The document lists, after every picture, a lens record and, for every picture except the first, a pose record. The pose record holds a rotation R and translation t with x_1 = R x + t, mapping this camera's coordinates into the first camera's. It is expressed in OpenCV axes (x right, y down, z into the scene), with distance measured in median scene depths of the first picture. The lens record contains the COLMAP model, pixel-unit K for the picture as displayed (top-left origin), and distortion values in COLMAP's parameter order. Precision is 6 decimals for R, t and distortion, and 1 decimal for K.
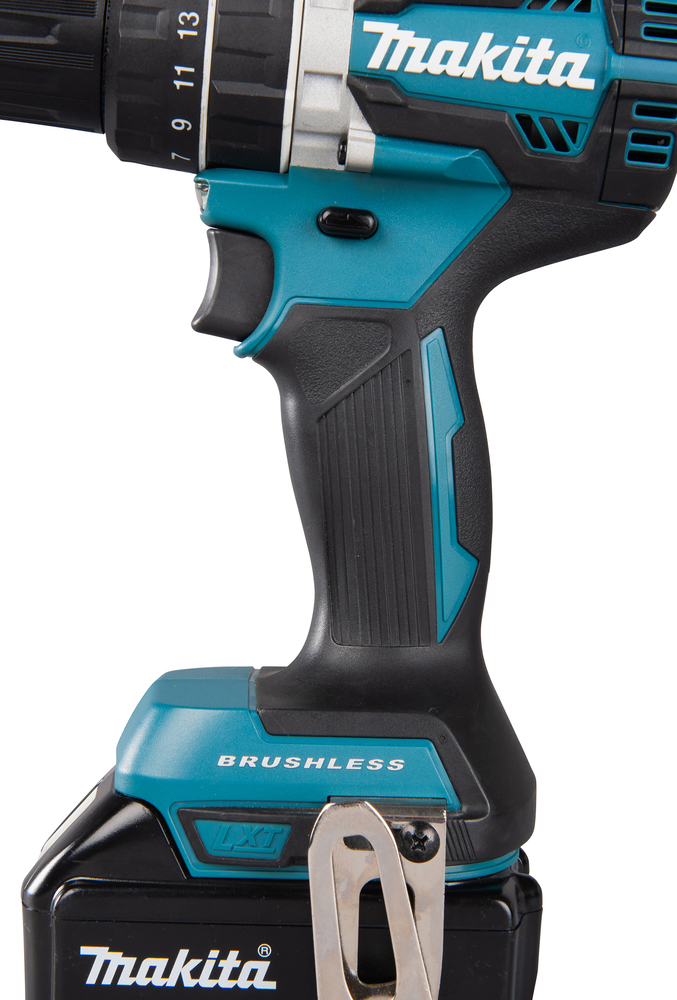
lens RADIAL K [[2257.1, 0, 310.9], [0, 2257.1, 524.3], [0, 0, 1]] dist [0.067637, 0.000000]
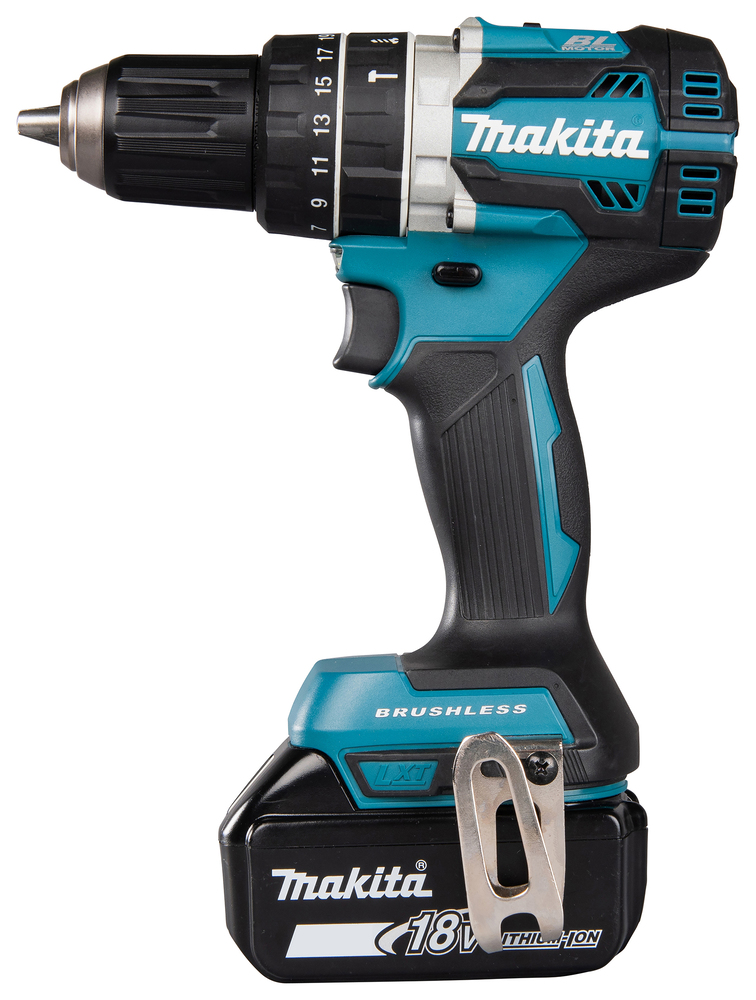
lens RADIAL K [[3412.6, 0, 422.3], [0, 3412.6, 537.8], [0, 0, 1]] dist [0.039073, 0.000000]
pose [[0.998607, -0.052730, 0.001672, -0.013663], [0.052750, 0.997495, -0.047132, 0.098096], [0.000818, 0.047155, 0.998887, -0.864944]]
